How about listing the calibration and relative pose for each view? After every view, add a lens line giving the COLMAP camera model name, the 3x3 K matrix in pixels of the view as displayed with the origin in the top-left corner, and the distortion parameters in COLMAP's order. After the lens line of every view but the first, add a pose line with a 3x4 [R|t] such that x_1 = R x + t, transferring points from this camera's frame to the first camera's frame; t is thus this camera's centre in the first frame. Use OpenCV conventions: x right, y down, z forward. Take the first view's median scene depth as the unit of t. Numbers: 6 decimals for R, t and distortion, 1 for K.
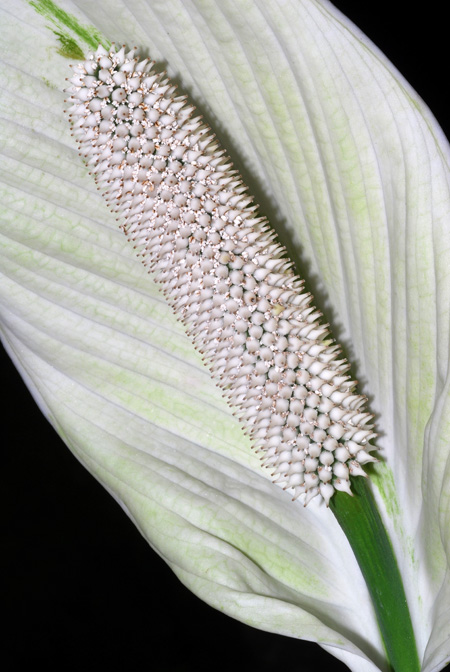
lens RADIAL K [[2029.1, 0, 225.0], [0, 2029.1, 336.0], [0, 0, 1]] dist [-0.133610, 0.643125]
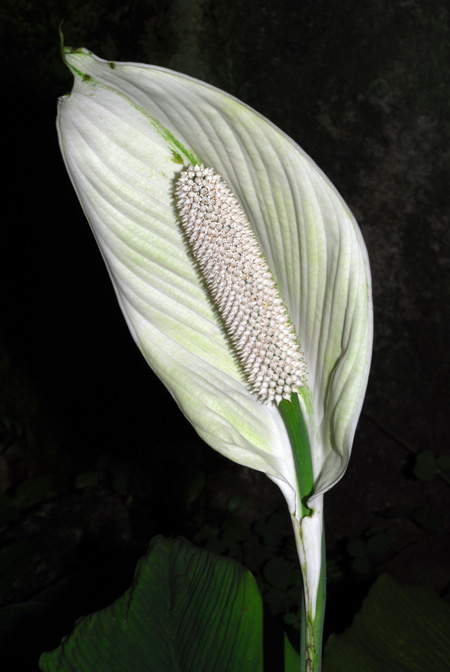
lens RADIAL K [[2029.1, 0, 225.0], [0, 2029.1, 336.0], [0, 0, 1]] dist [-0.133610, 0.643125]
pose [[0.990355, 0.123505, 0.062792, -0.134419], [-0.126441, 0.990947, 0.045134, -0.067043], [-0.056649, -0.052638, 0.997006, -0.974596]]
